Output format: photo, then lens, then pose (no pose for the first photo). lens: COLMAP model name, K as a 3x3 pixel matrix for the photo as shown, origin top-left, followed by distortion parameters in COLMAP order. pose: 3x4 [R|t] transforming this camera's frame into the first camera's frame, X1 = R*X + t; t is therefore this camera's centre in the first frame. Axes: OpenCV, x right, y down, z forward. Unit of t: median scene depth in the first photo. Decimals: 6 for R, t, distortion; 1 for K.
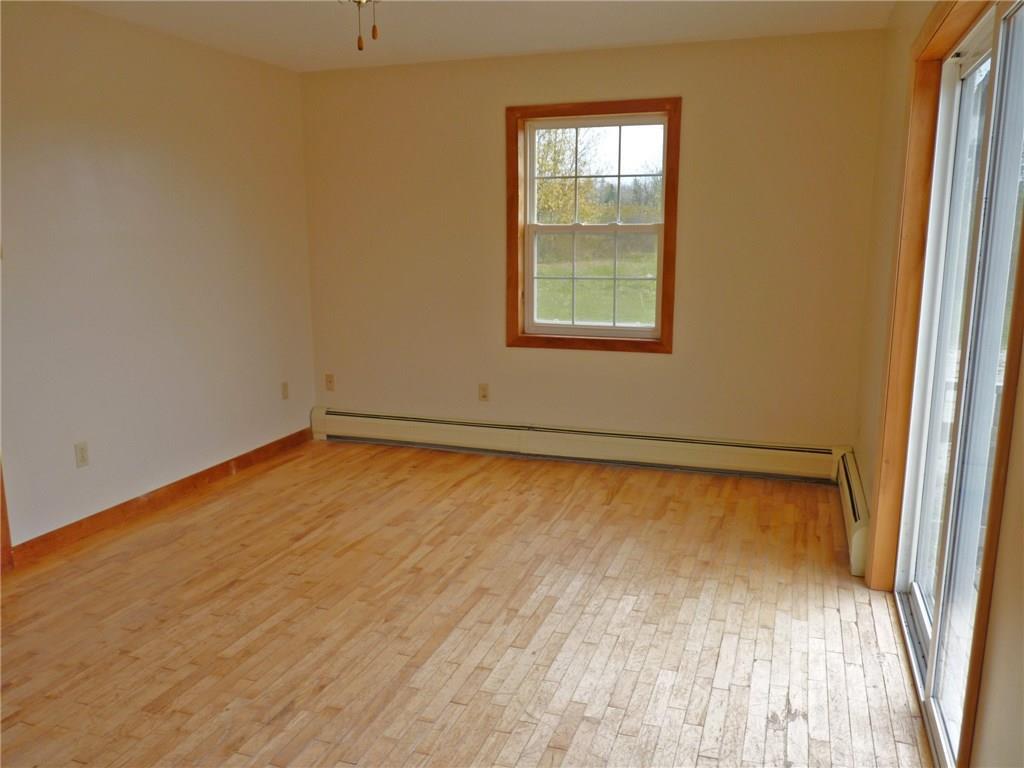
lens RADIAL K [[816.6, 0, 516.1], [0, 816.6, 381.8], [0, 0, 1]] dist [-0.009469, -0.011741]
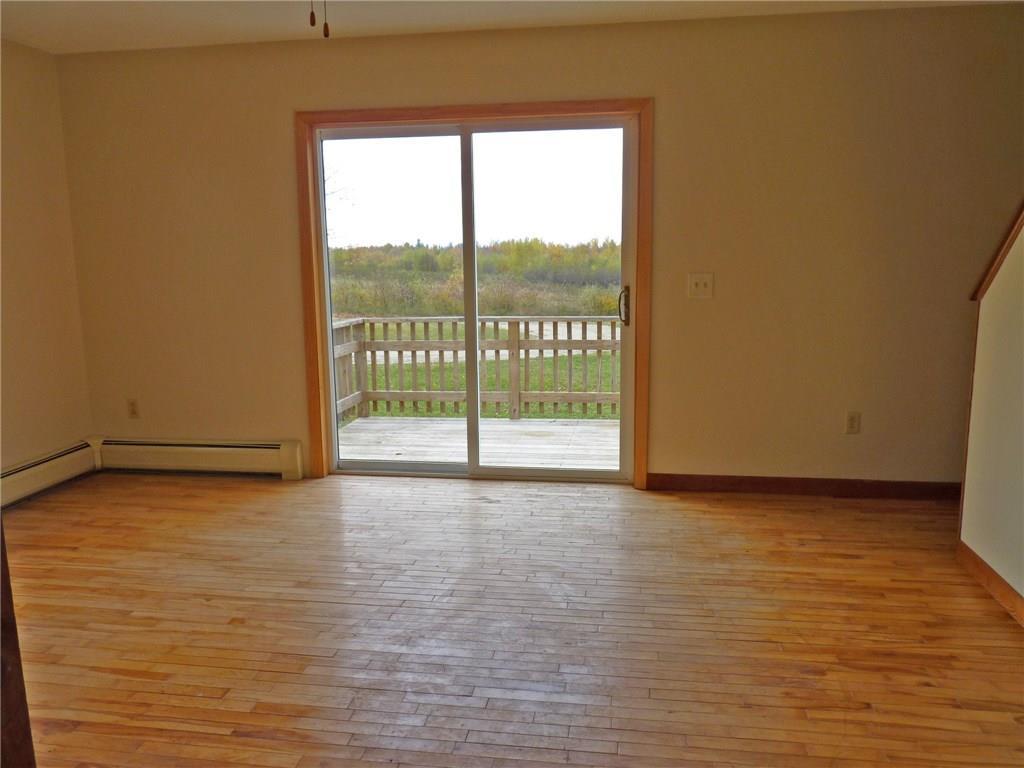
lens RADIAL K [[816.6, 0, 516.2], [0, 816.6, 386.1], [0, 0, 1]] dist [-0.009469, -0.011741]
pose [[-0.160861, -0.169344, 0.972341, -0.901793], [0.192749, 0.960811, 0.199224, -0.112911], [-0.967973, 0.219465, -0.121916, 0.719835]]
